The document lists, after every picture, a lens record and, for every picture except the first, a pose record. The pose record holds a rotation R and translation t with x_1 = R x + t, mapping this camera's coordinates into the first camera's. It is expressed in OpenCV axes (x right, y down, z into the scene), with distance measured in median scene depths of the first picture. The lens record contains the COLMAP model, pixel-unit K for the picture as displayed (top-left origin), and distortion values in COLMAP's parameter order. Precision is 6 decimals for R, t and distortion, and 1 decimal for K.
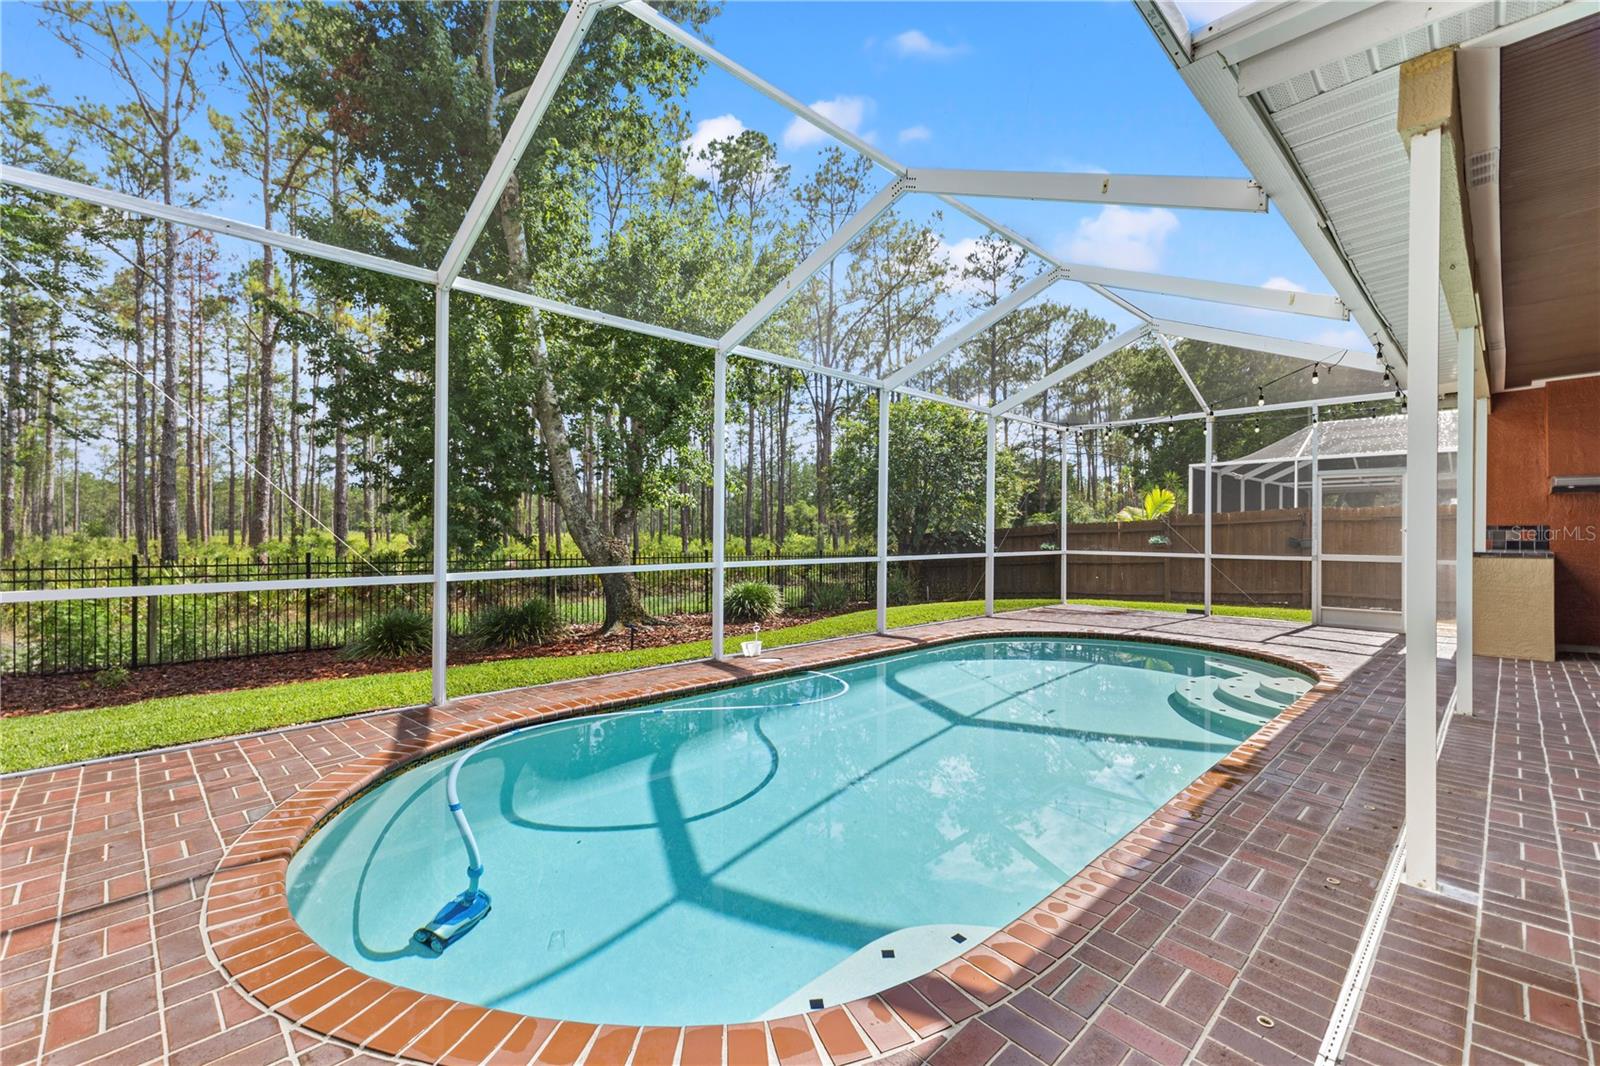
lens RADIAL K [[695.8, 0, 787.2], [0, 695.8, 530.5], [0, 0, 1]] dist [0.002624, 0.000123]
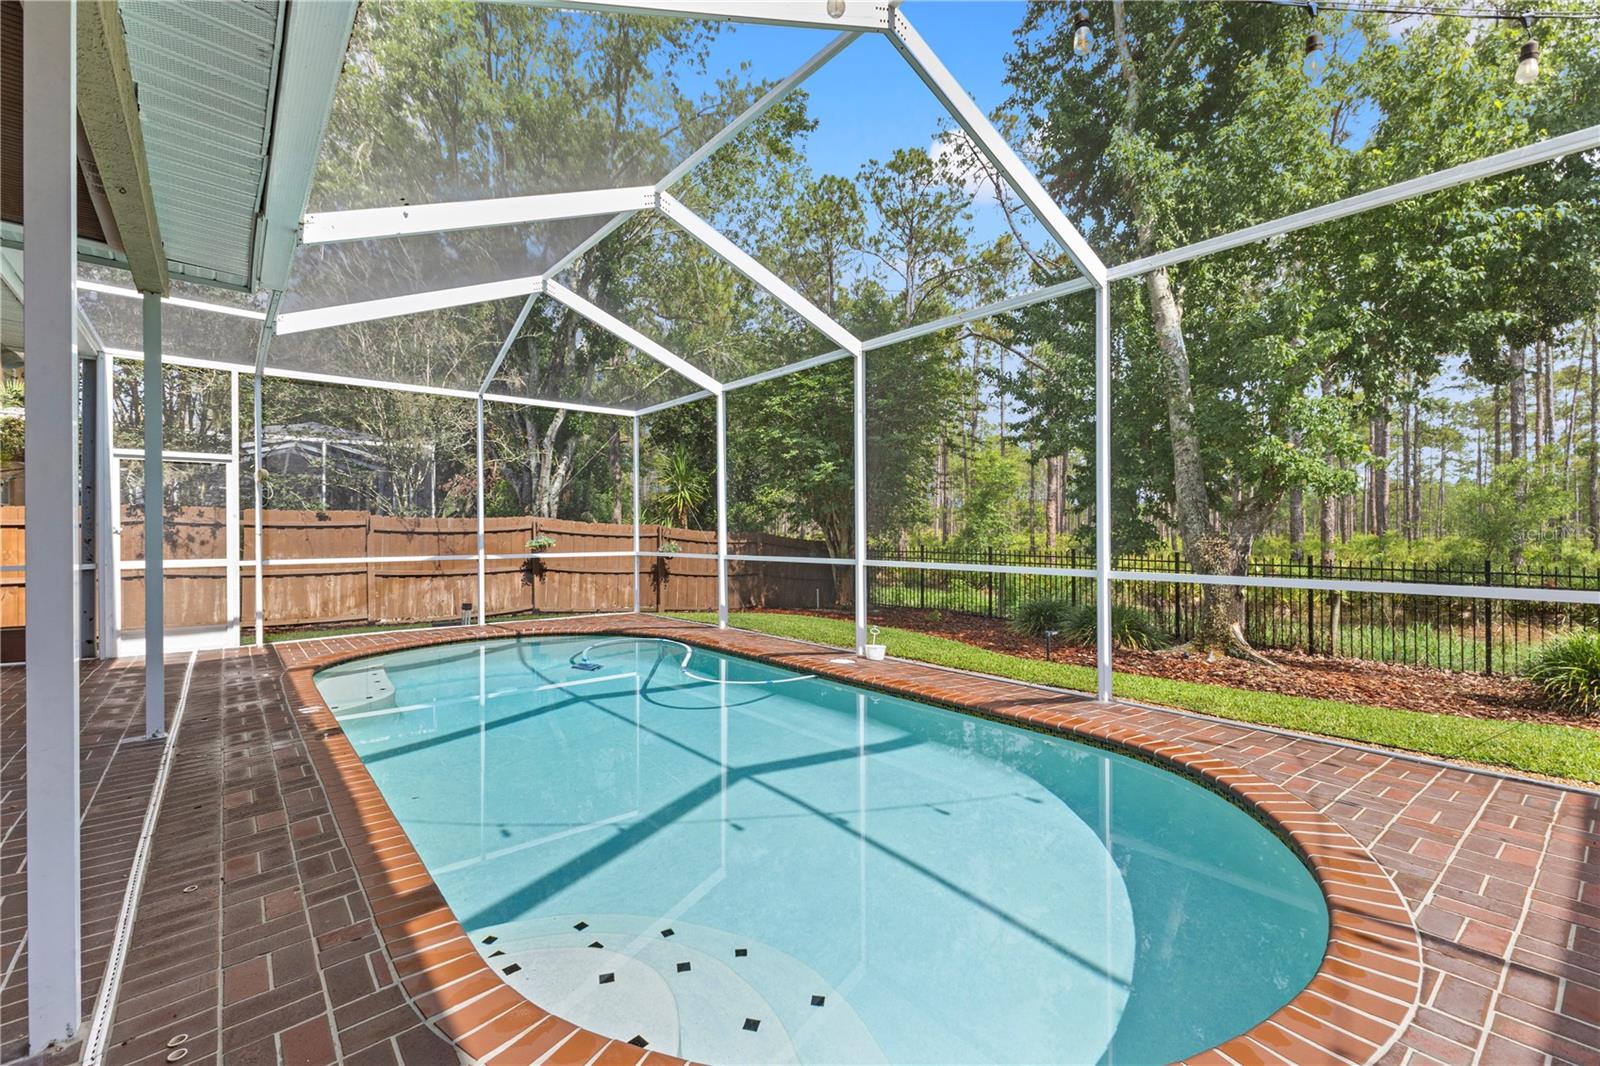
lens RADIAL K [[704.8, 0, 804.8], [0, 704.8, 528.4], [0, 0, 1]] dist [0.011005, -0.000658]
pose [[-0.077470, -0.008452, -0.996959, 0.682401], [0.007047, 0.999934, -0.009025, 0.005949], [0.996970, -0.007725, -0.077406, 0.750191]]
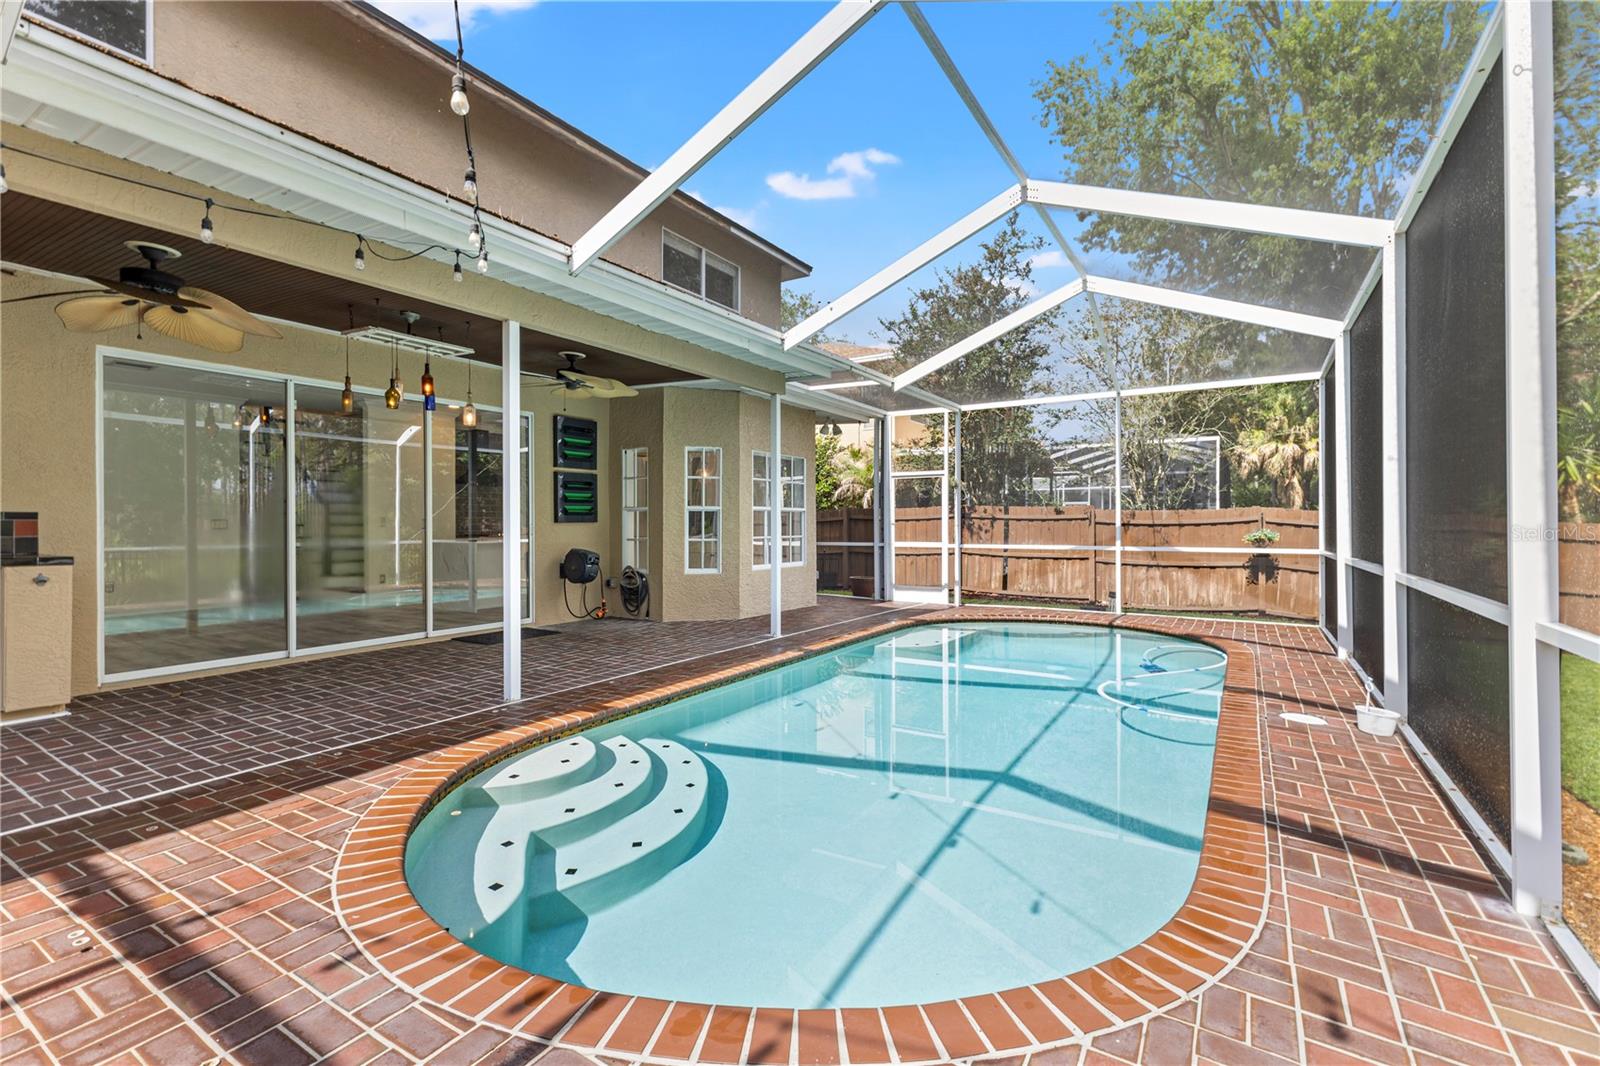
lens RADIAL K [[702.1, 0, 799.3], [0, 702.1, 524.4], [0, 0, 1]] dist [0.011077, -0.009205]
pose [[-0.972380, -0.004488, -0.233361, 0.416384], [-0.003973, 0.999989, -0.002678, 0.003378], [0.233371, -0.001676, -0.972386, 1.119899]]
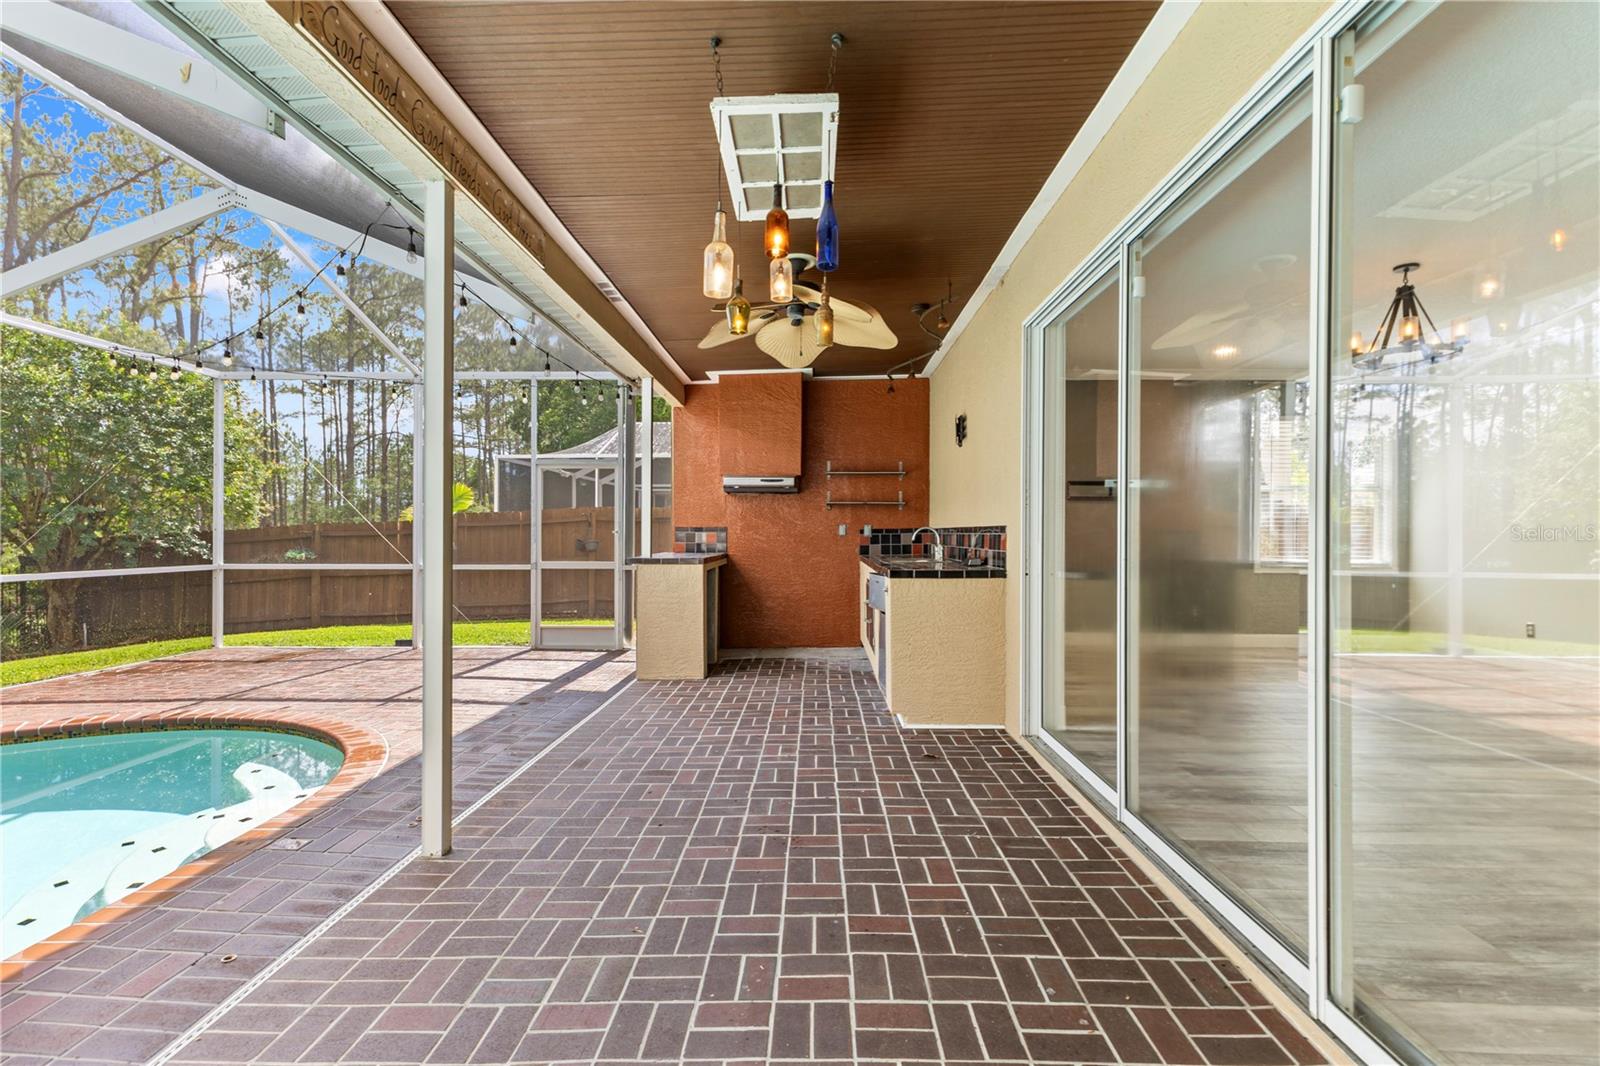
lens RADIAL K [[695.8, 0, 787.2], [0, 695.8, 530.5], [0, 0, 1]] dist [0.002624, 0.000123]
pose [[0.720480, -0.006127, 0.693449, 0.404556], [0.003900, 0.999981, 0.004784, -0.004695], [-0.693465, -0.000742, 0.720490, 0.202618]]
